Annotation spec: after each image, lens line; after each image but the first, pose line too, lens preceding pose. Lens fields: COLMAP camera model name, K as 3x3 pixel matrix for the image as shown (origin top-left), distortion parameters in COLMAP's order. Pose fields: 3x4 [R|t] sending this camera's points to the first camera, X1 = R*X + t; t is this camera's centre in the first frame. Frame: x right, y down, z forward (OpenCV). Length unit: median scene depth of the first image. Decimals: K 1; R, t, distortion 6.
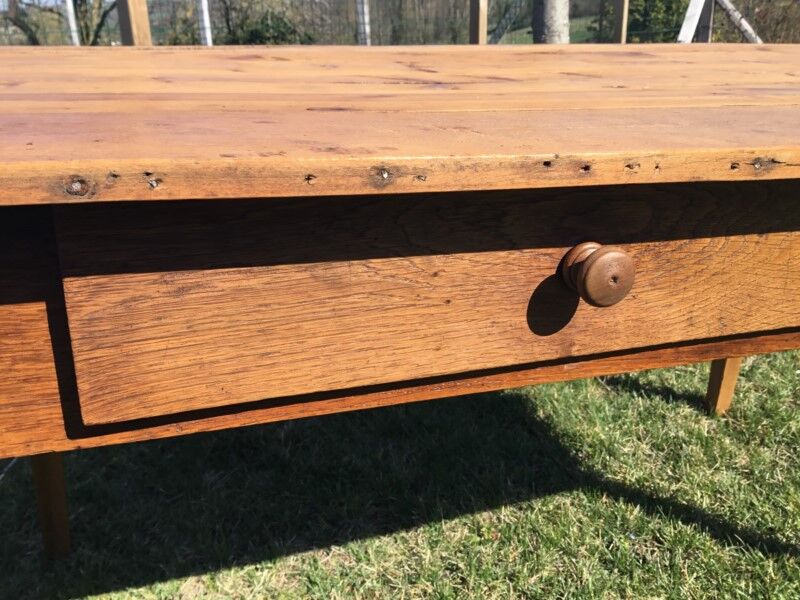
lens RADIAL K [[740.1, 0, 400.0], [0, 740.1, 300.0], [0, 0, 1]] dist [0.068097, -0.152845]
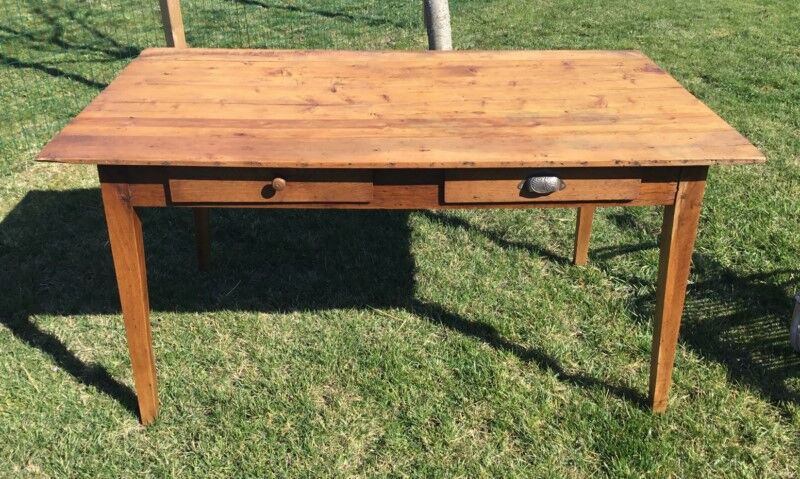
lens RADIAL K [[769.0, 0, 410.1], [0, 769.0, 227.0], [0, 0, 1]] dist [0.157537, -0.350853]
pose [[0.999618, 0.023770, -0.014101, 0.291636], [-0.021722, 0.991156, 0.130916, -0.090332], [0.017088, -0.130559, 0.991293, -1.030370]]
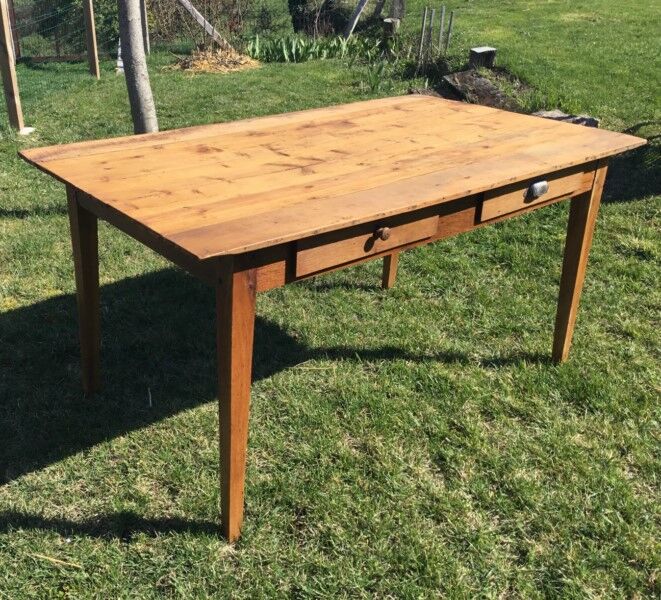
lens RADIAL K [[727.9, 0, 271.9], [0, 727.9, 298.8], [0, 0, 1]] dist [0.100380, 0.006571]
pose [[0.826932, -0.231320, 0.512519, -0.711937], [0.176927, 0.972207, 0.153329, -0.102633], [-0.533743, -0.036114, 0.844876, -0.712192]]
